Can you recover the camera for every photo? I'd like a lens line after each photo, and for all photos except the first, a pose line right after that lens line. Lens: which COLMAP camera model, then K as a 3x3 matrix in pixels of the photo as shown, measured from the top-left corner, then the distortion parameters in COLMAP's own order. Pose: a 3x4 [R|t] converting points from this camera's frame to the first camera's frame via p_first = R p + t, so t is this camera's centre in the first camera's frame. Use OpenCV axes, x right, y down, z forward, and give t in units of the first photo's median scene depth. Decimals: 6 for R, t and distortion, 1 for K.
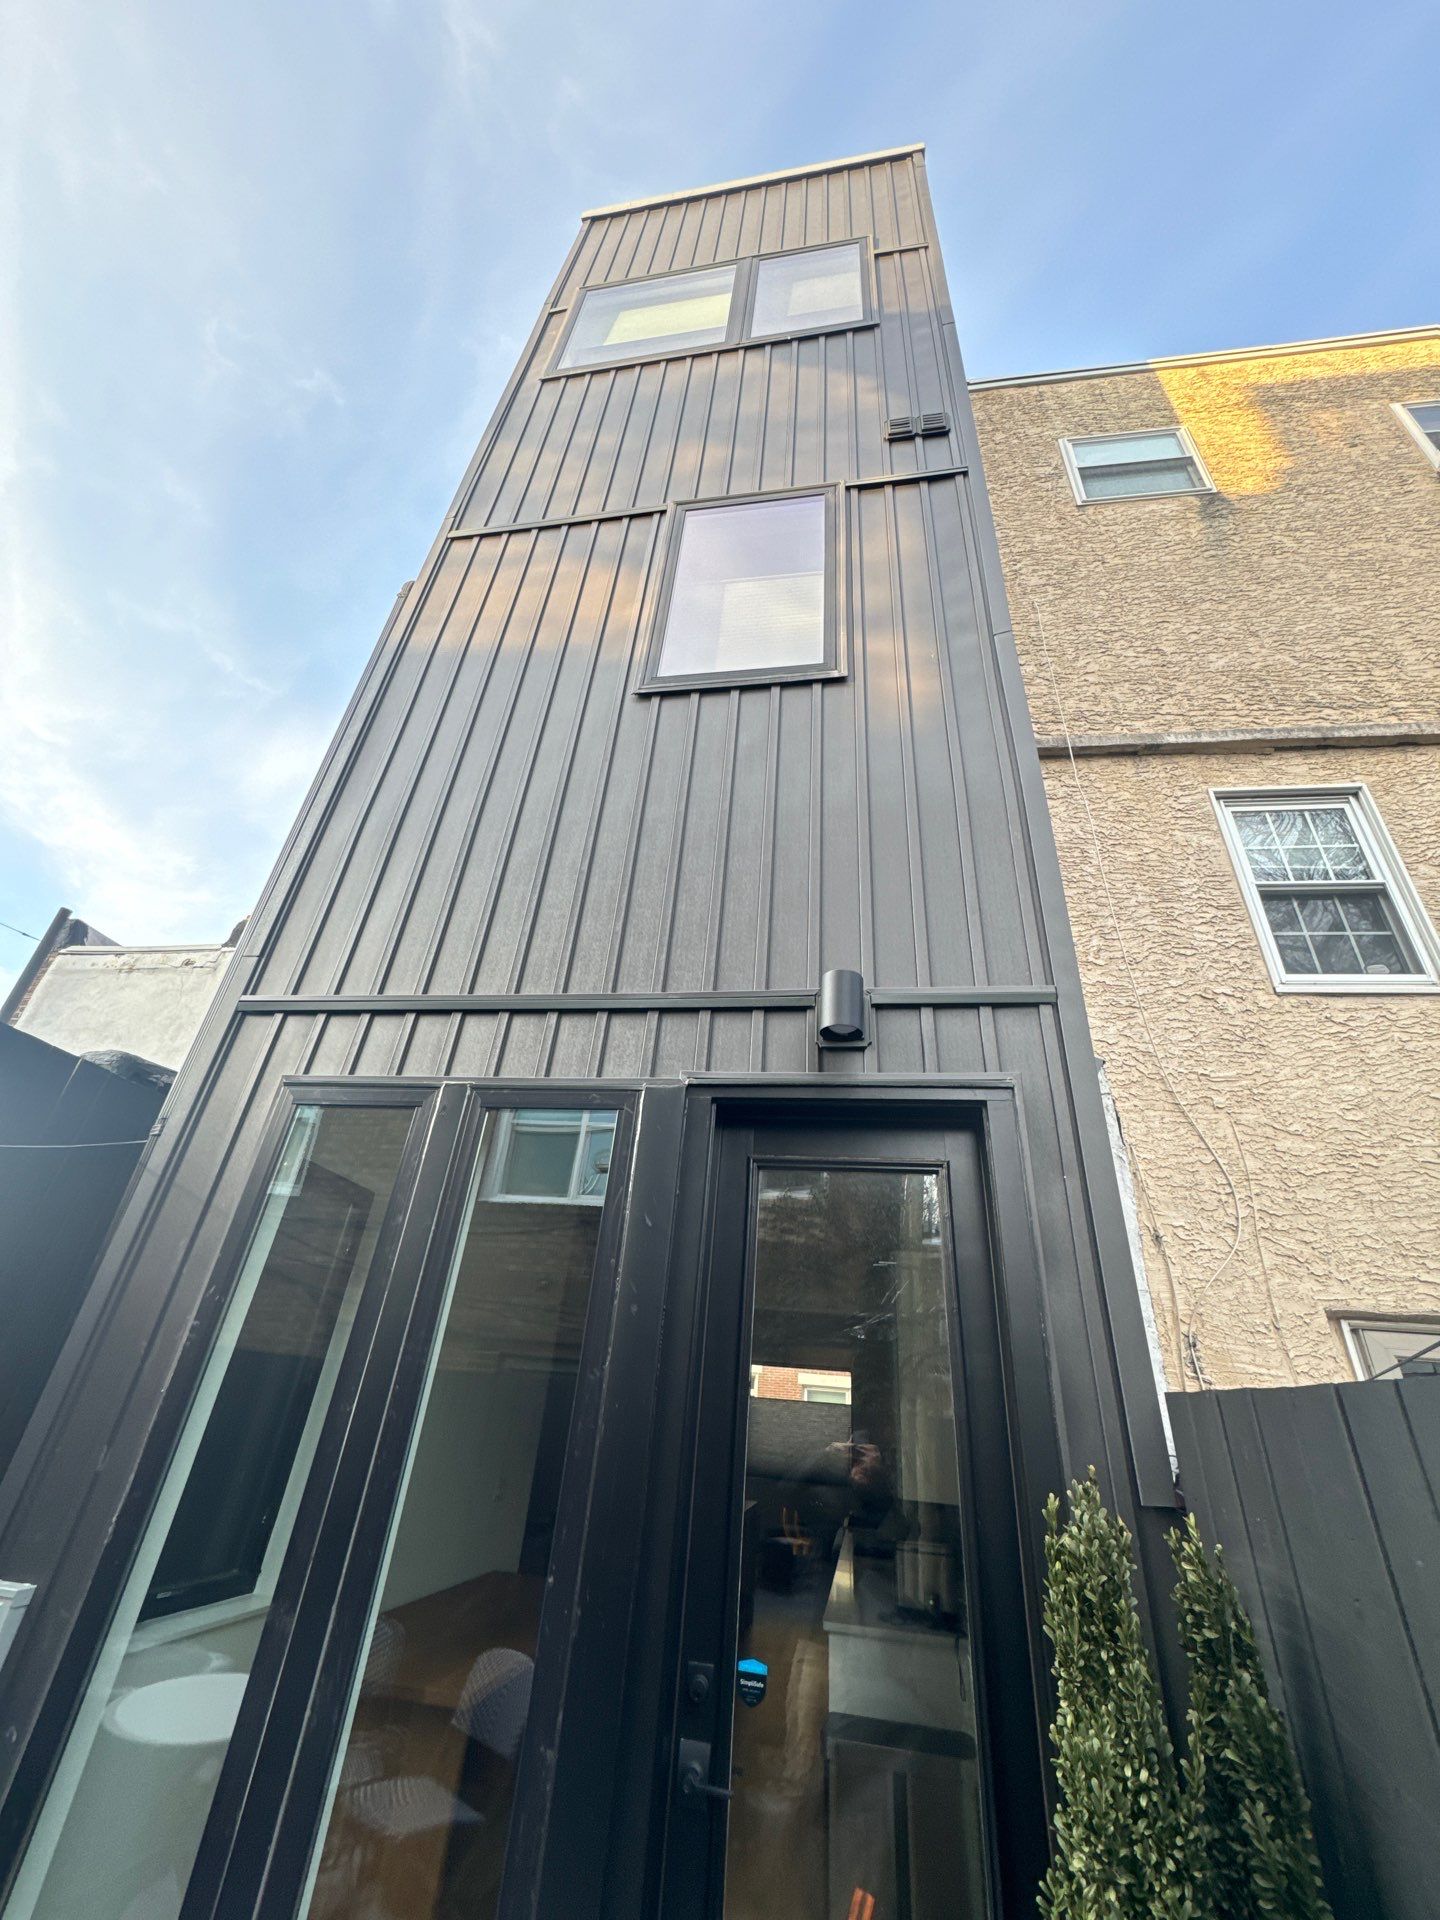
lens RADIAL K [[758.6, 0, 715.9], [0, 758.6, 957.9], [0, 0, 1]] dist [0.000320, -0.000641]
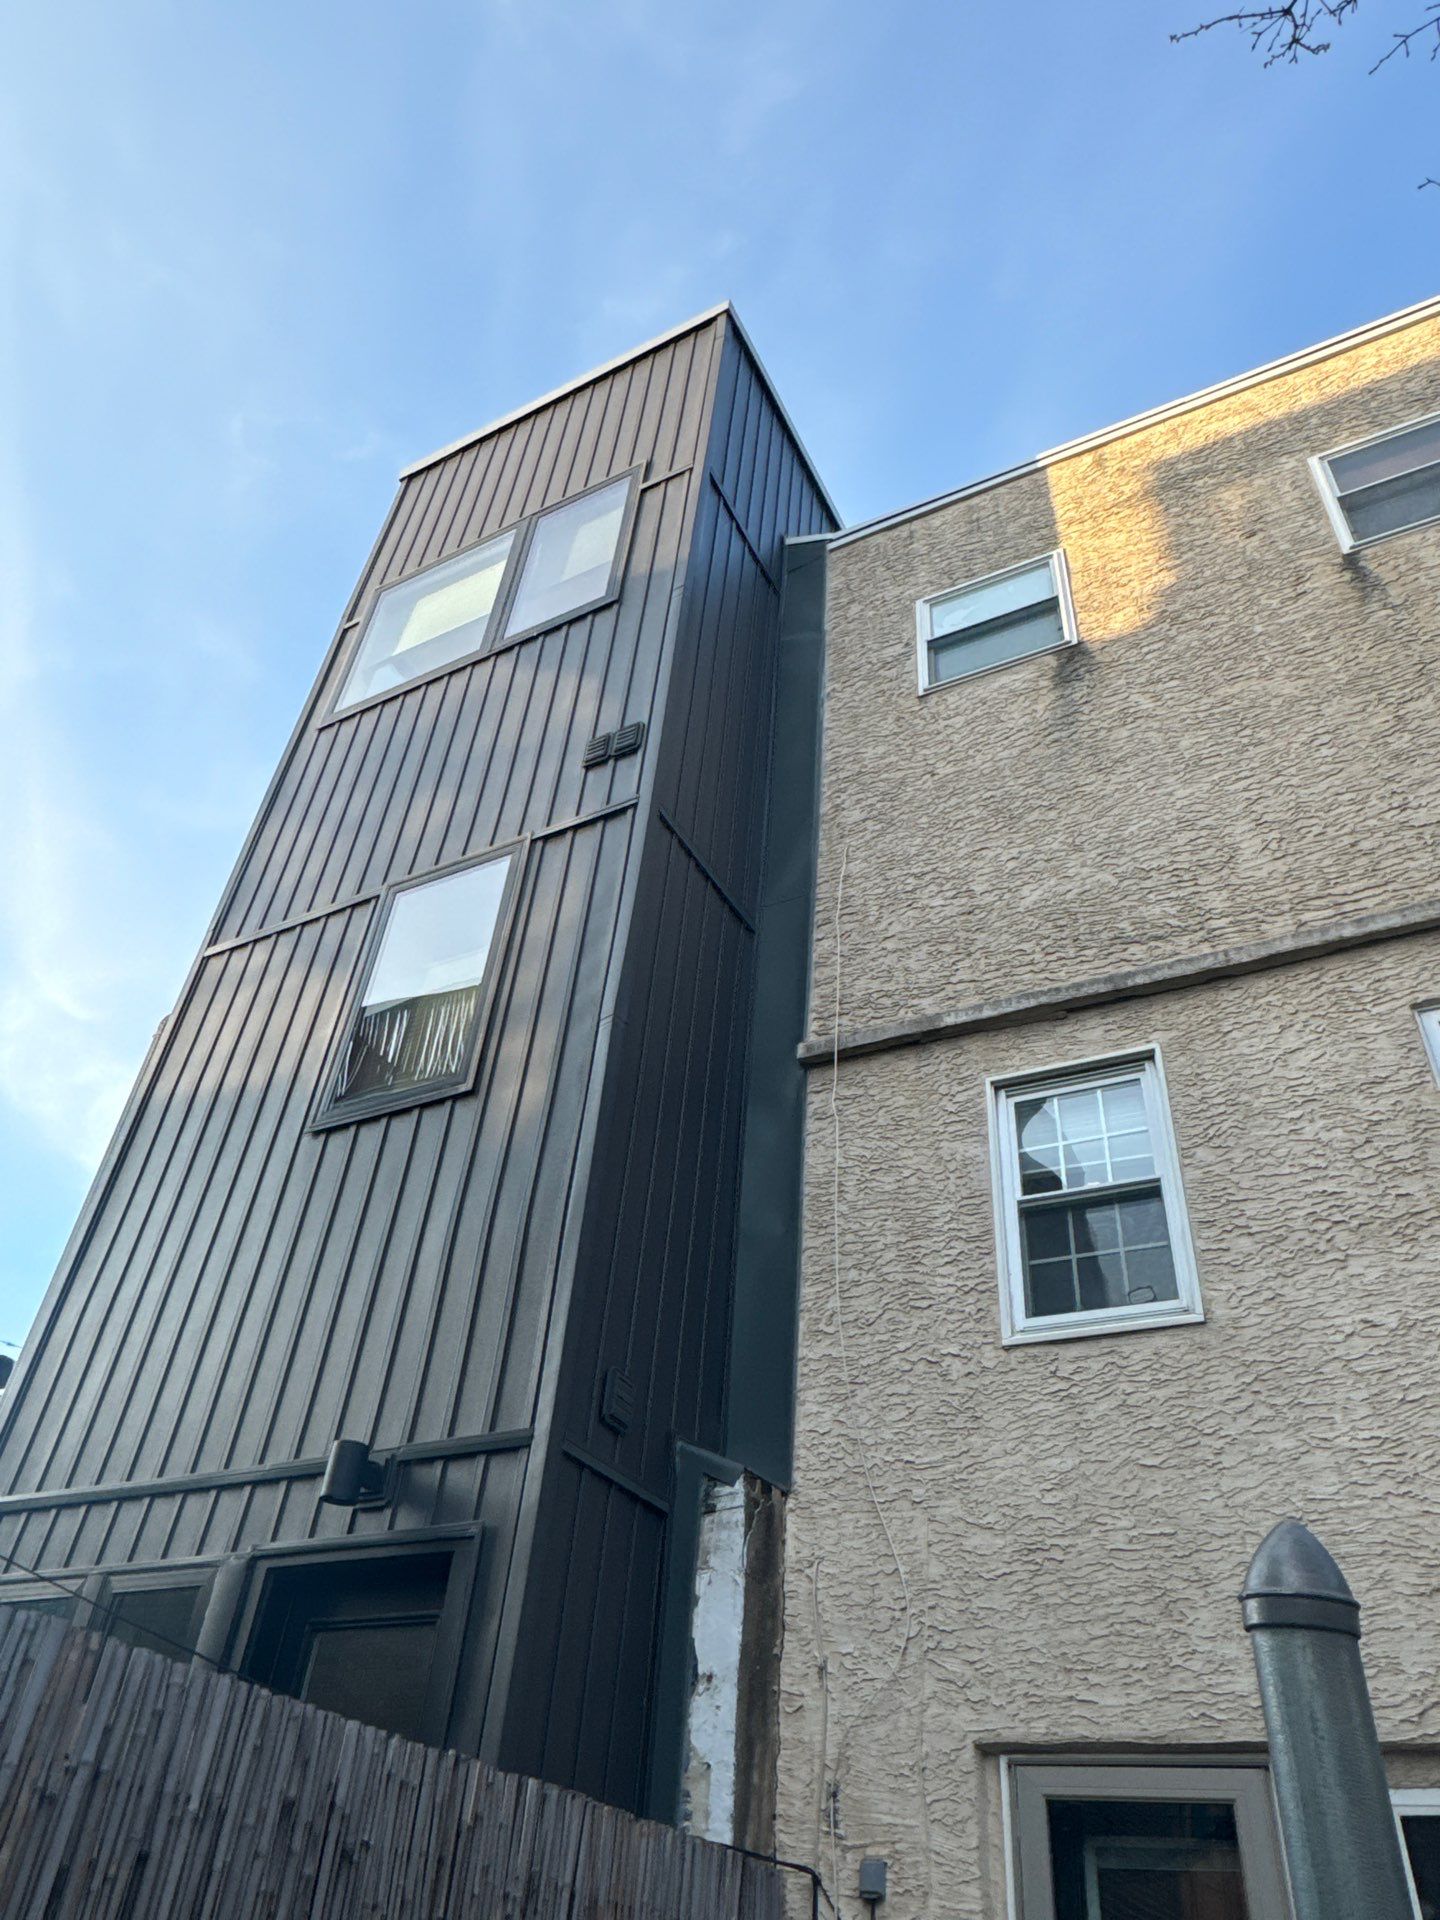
lens RADIAL K [[1306.0, 0, 726.1], [0, 1306.0, 963.9], [0, 0, 1]] dist [-0.003397, -0.001754]
pose [[0.946190, -0.210045, -0.246183, 0.755508], [0.163843, 0.966962, -0.195295, -0.112320], [0.279070, 0.144451, 0.949344, -0.447879]]
